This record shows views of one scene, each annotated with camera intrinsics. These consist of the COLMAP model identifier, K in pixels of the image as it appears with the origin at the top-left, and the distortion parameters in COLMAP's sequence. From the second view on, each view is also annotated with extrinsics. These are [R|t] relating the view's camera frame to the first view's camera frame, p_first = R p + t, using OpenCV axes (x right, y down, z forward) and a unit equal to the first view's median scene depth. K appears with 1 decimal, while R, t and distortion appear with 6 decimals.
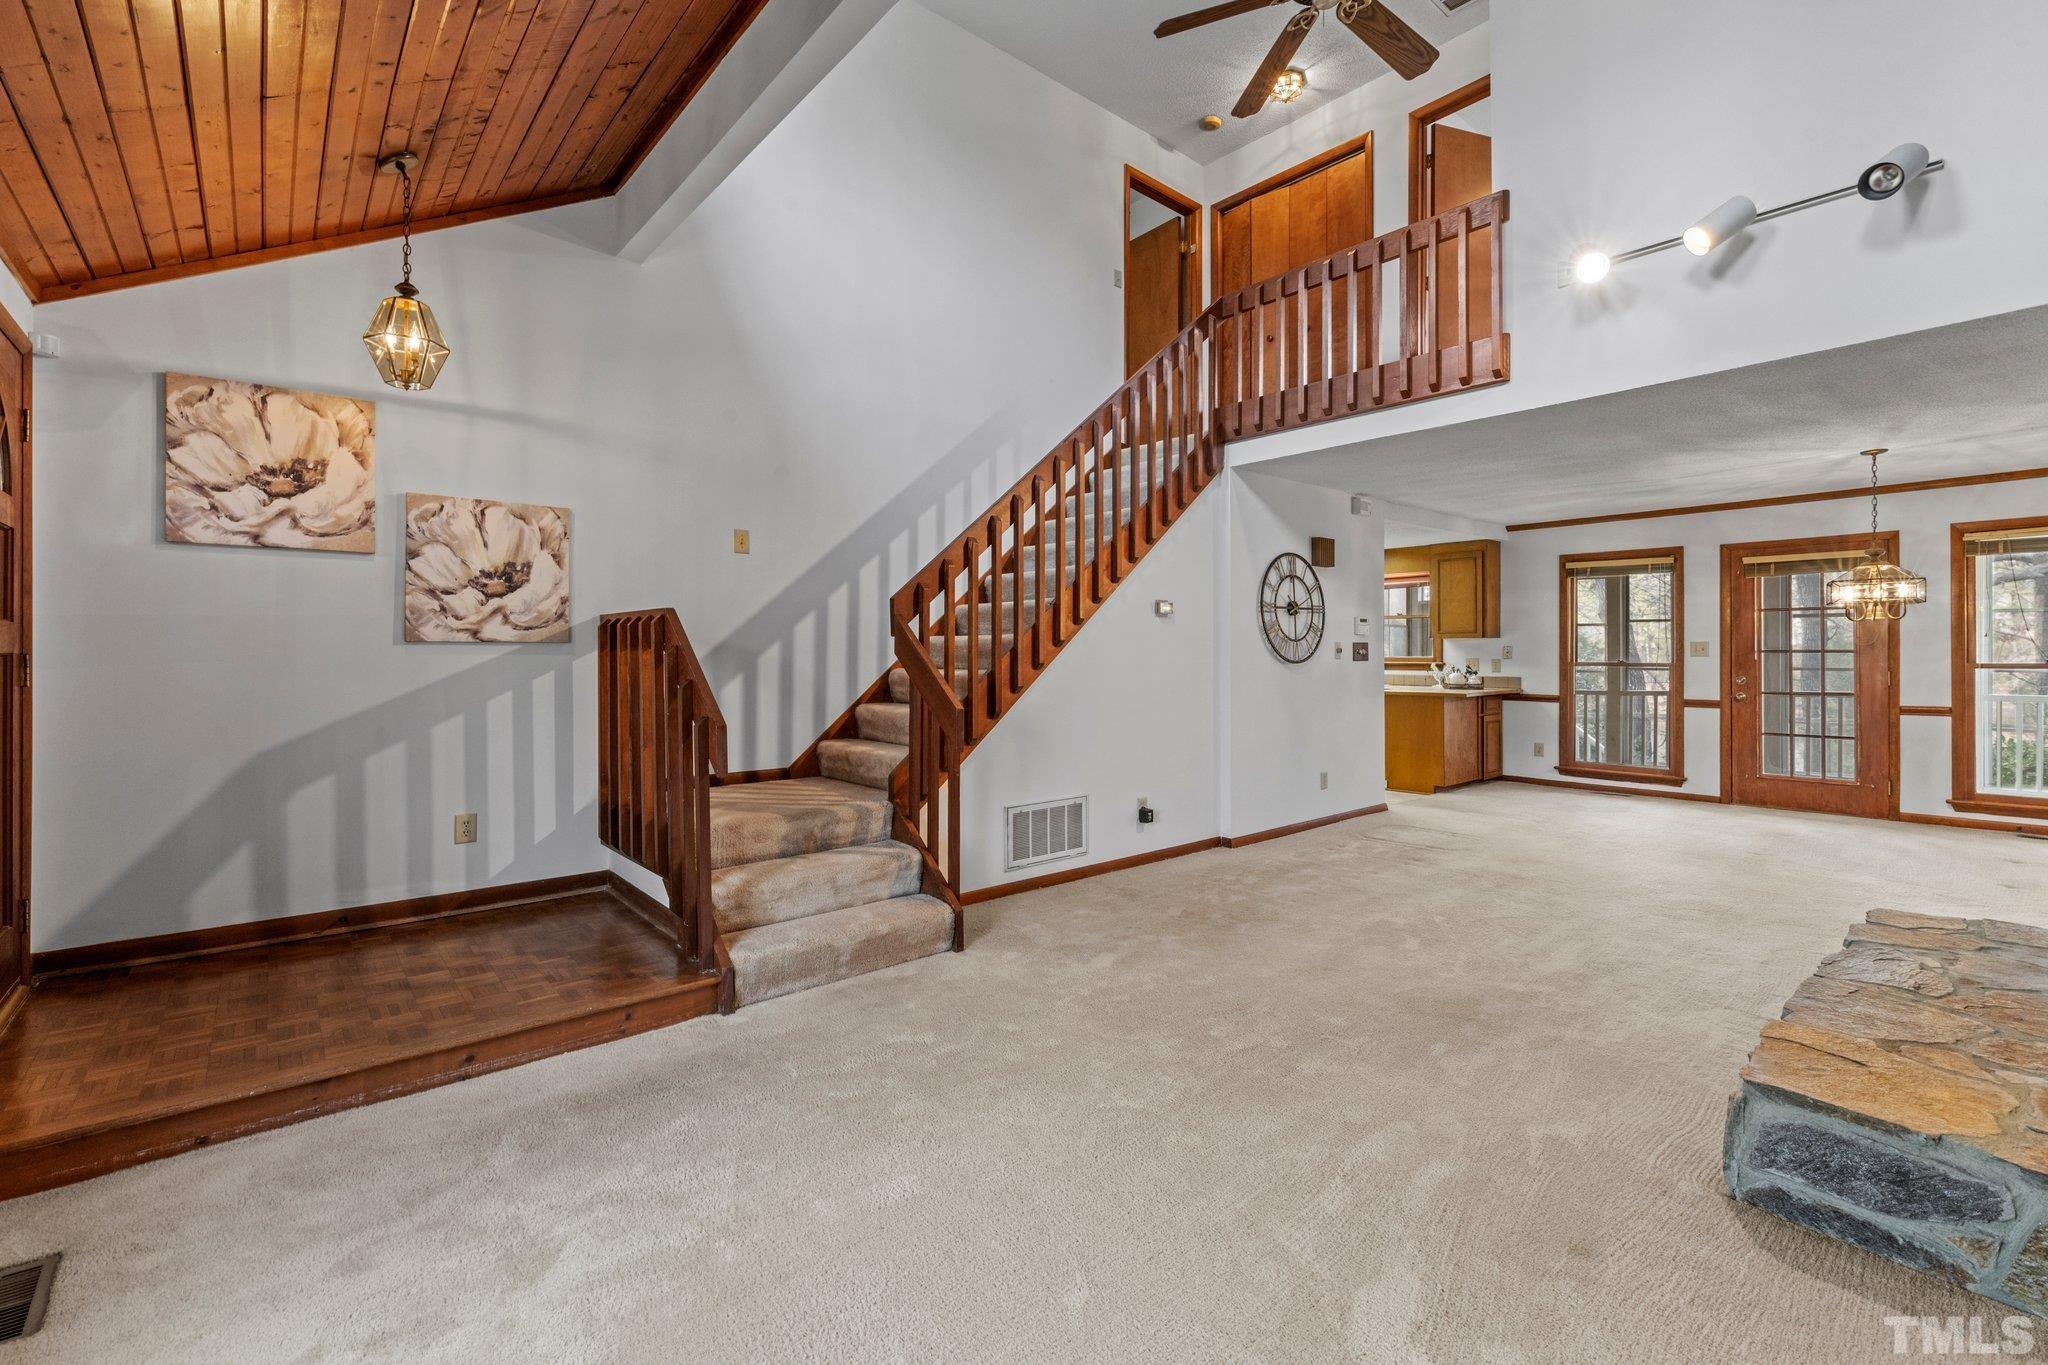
lens RADIAL K [[870.7, 0, 1037.1], [0, 870.7, 651.2], [0, 0, 1]] dist [0.003241, -0.001687]
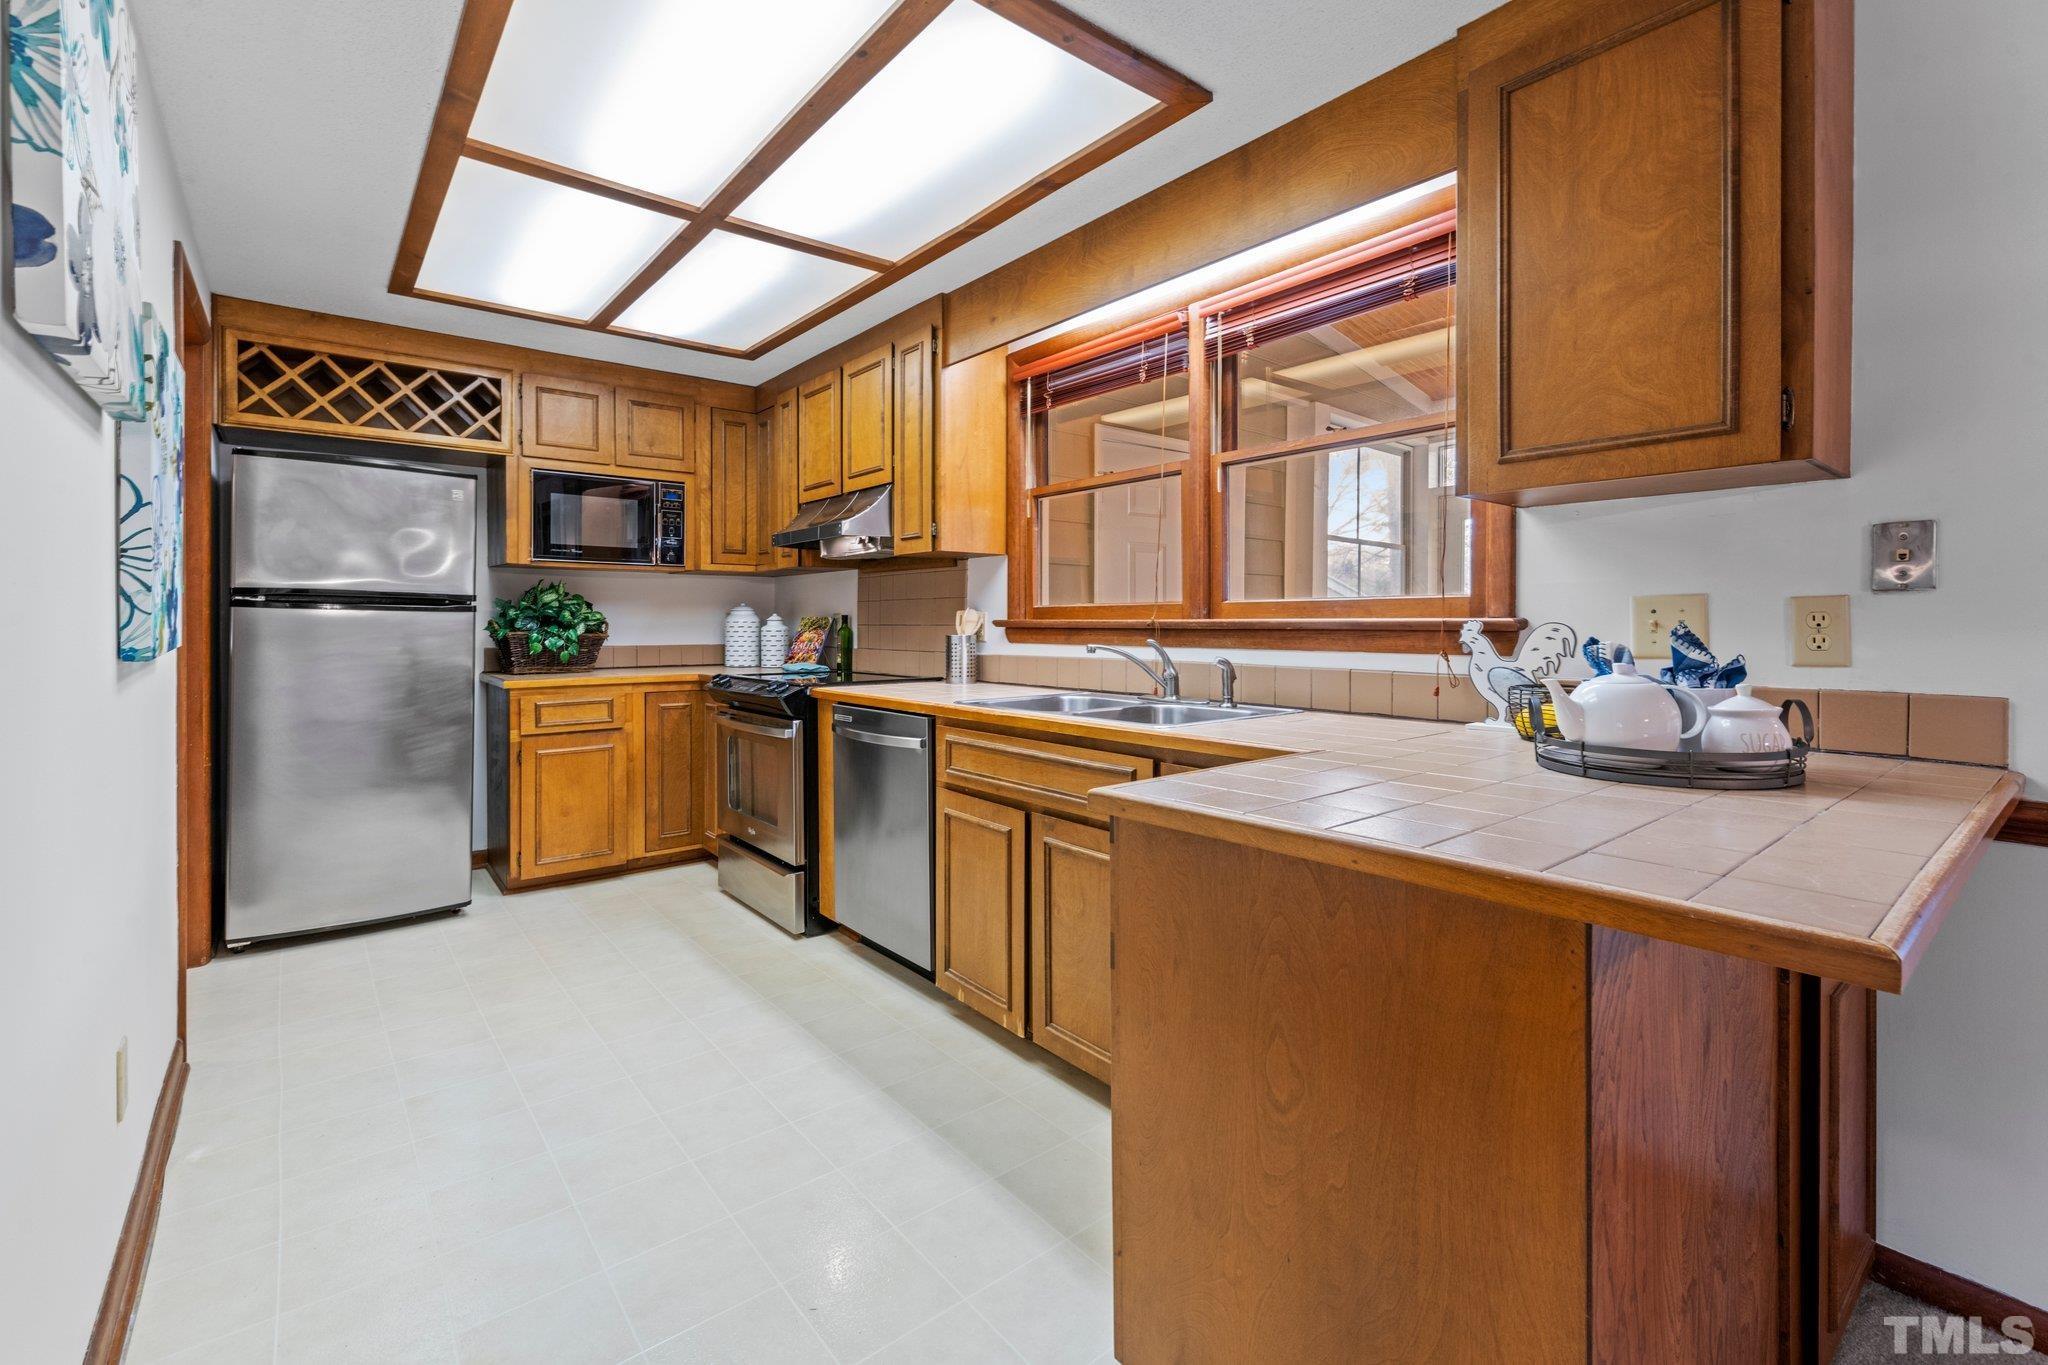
lens RADIAL K [[870.7, 0, 1021.5], [0, 870.7, 623.7], [0, 0, 1]] dist [0.003241, -0.001687]
pose [[0.999705, 0.003229, -0.024088, 0.656547], [-0.003219, 0.999995, 0.000438, 0.027710], [0.024090, -0.000360, 0.999710, 1.471050]]
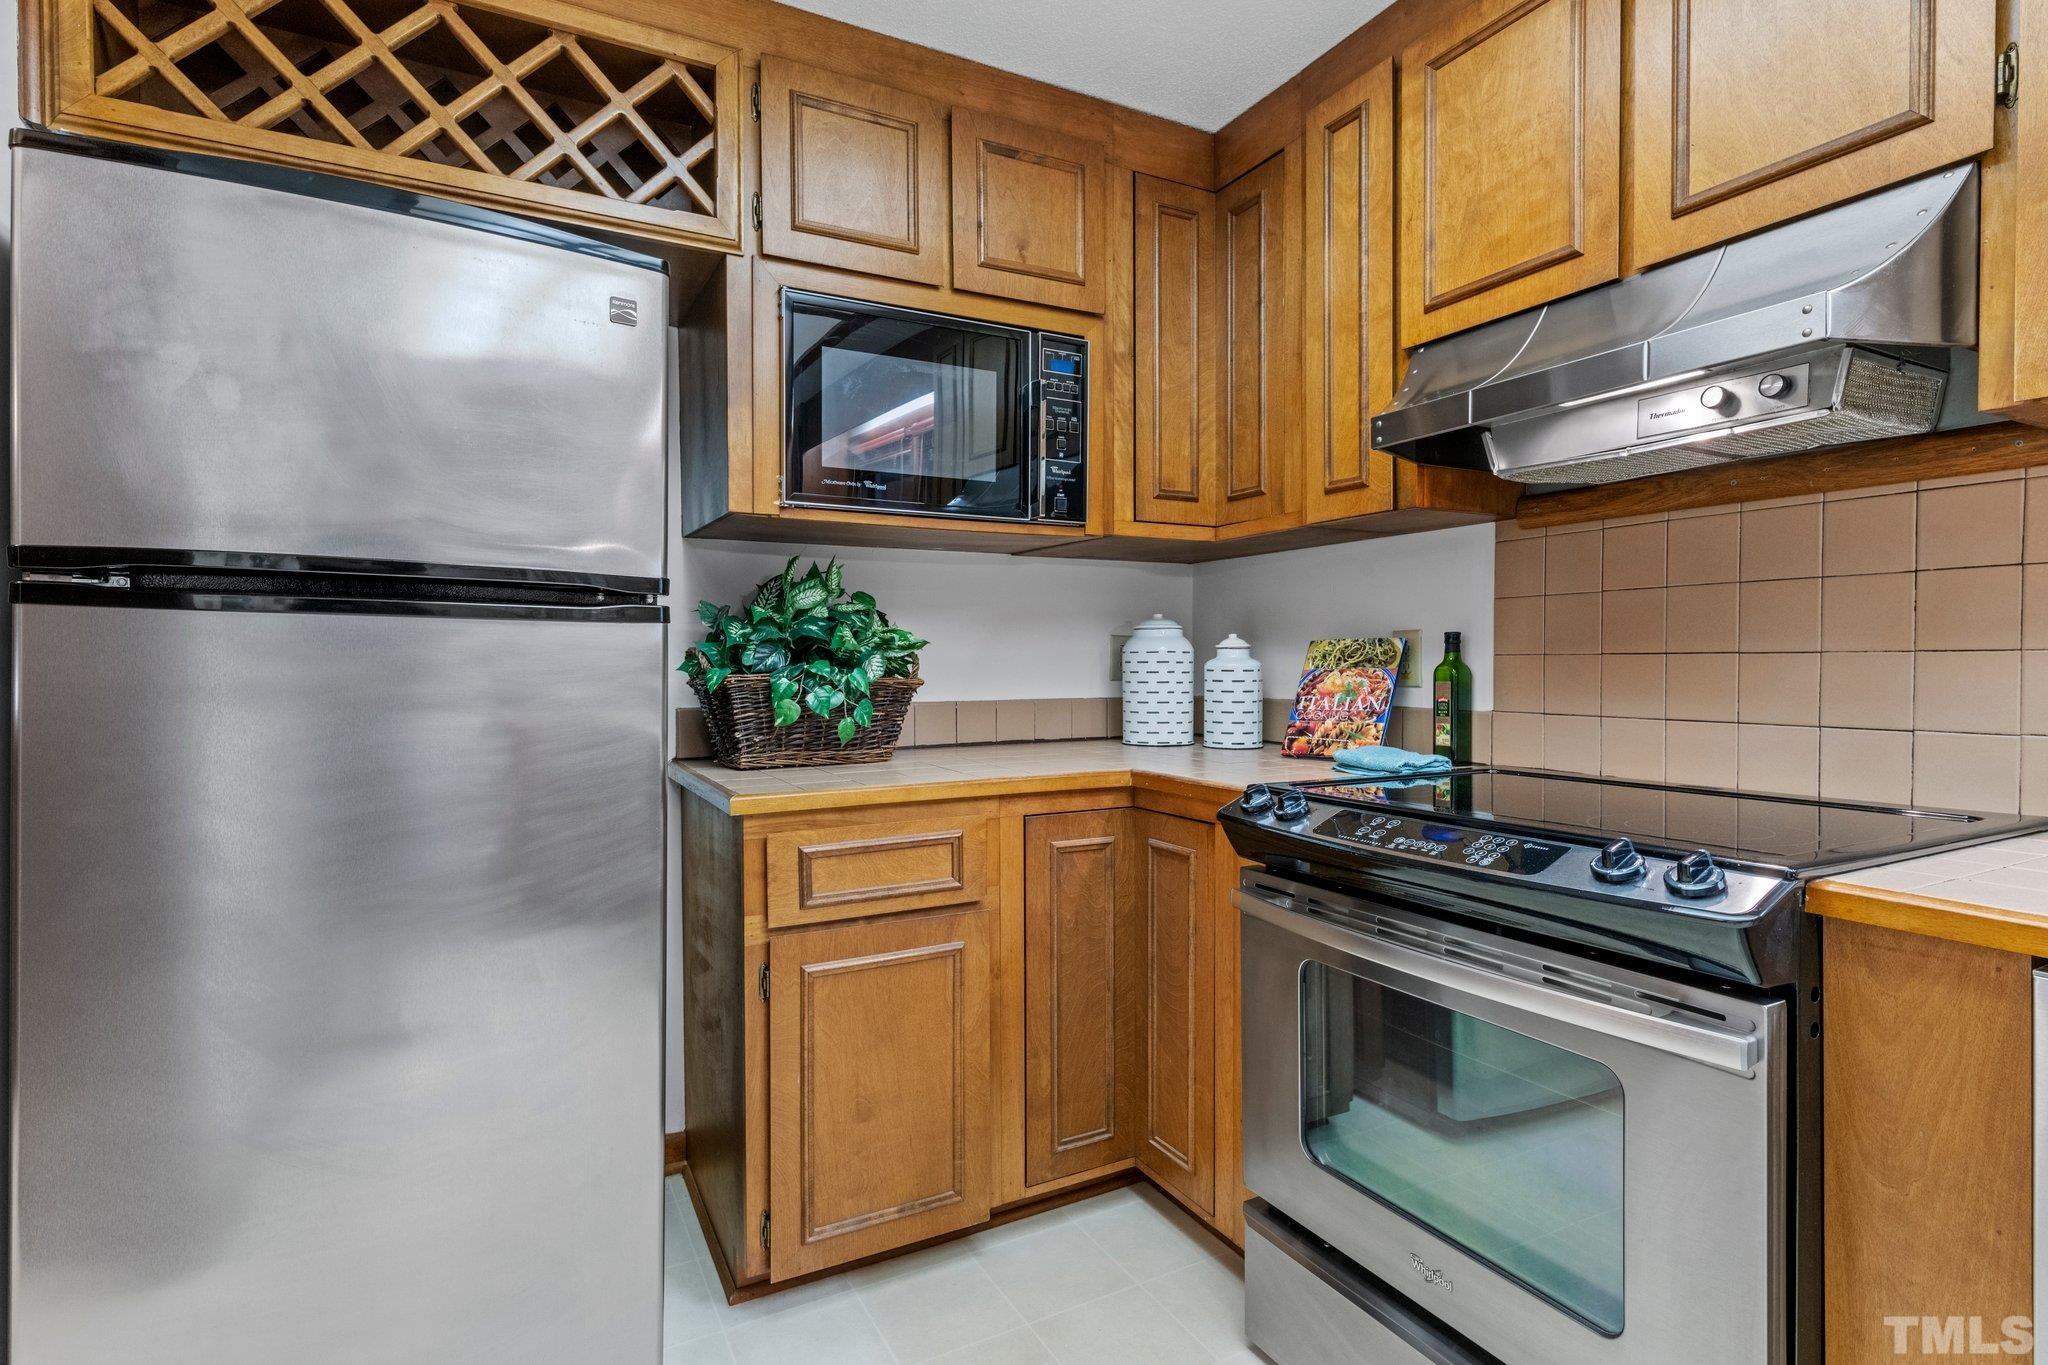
lens RADIAL K [[954.2, 0, 1015.2], [0, 954.2, 668.3], [0, 0, 1]] dist [0.001477, -0.001257]
pose [[0.977499, 0.000759, -0.210937, 0.352237], [0.001100, 0.999962, 0.008693, 0.031556], [0.210936, -0.008730, 0.977461, 1.918831]]
